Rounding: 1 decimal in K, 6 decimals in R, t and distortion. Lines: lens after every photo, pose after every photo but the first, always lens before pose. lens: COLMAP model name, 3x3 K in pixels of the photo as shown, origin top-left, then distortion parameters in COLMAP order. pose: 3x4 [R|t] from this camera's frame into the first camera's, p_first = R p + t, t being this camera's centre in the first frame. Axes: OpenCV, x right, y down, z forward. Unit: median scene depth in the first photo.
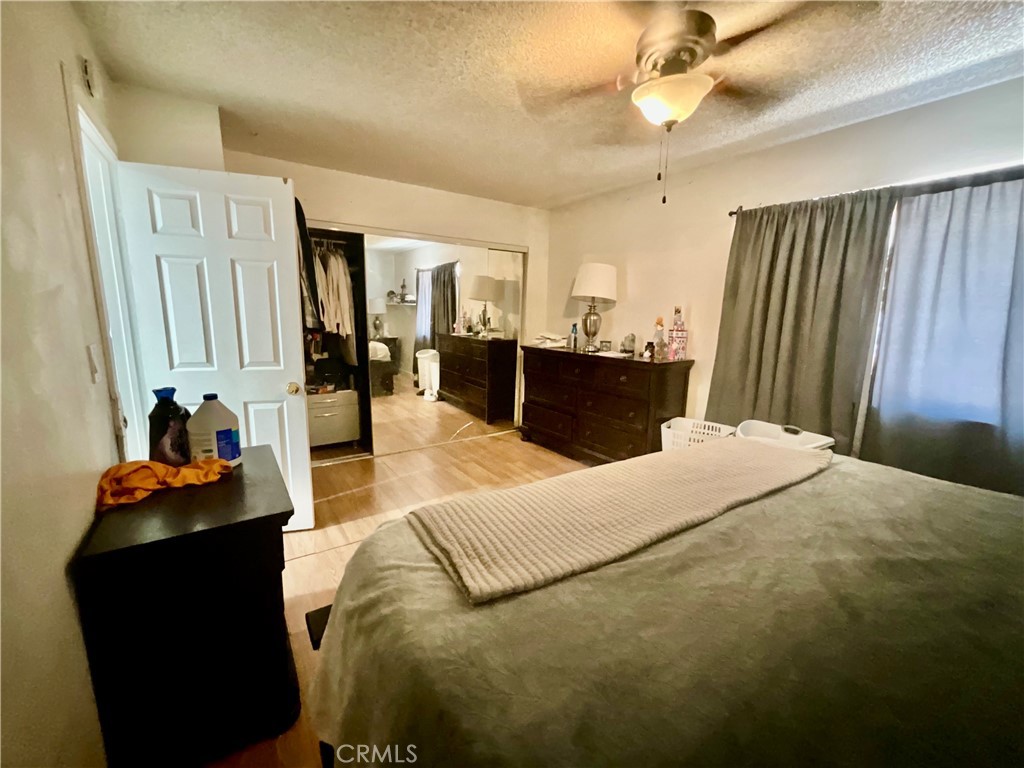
lens RADIAL K [[422.2, 0, 508.3], [0, 422.2, 385.2], [0, 0, 1]] dist [-0.001340, -0.000158]
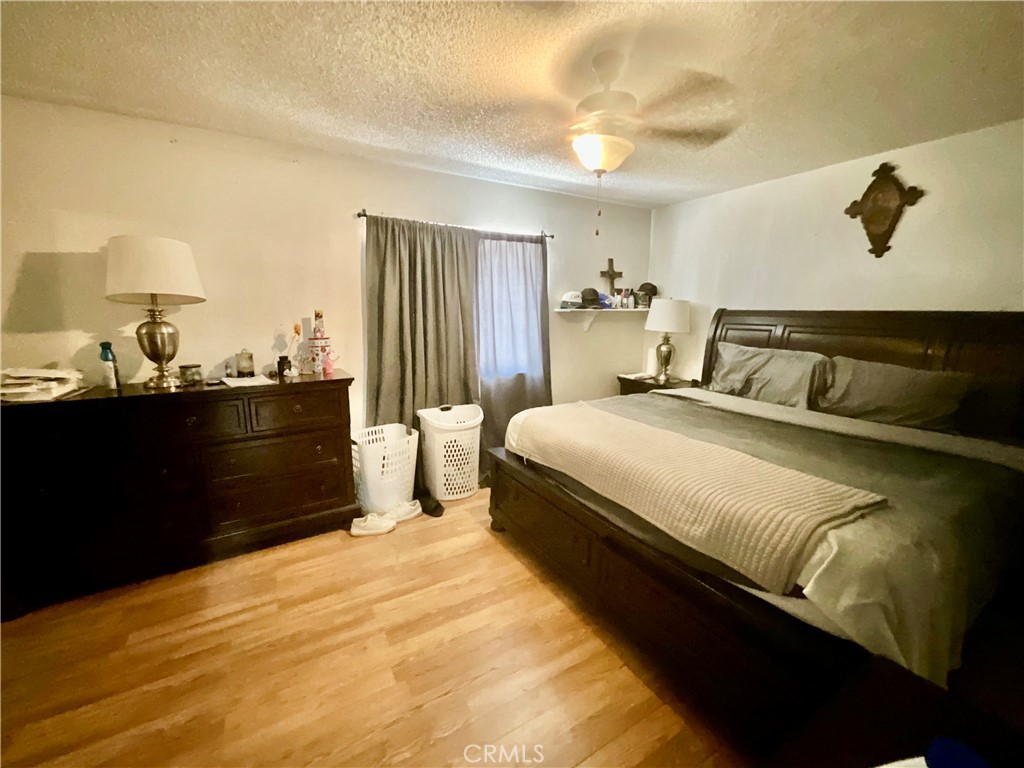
lens RADIAL K [[422.2, 0, 509.0], [0, 422.2, 385.7], [0, 0, 1]] dist [-0.001340, -0.000158]
pose [[0.049292, -0.198560, 0.978848, -0.492751], [0.170131, 0.967386, 0.187667, -0.149352], [-0.984188, 0.157282, 0.081466, 0.645586]]
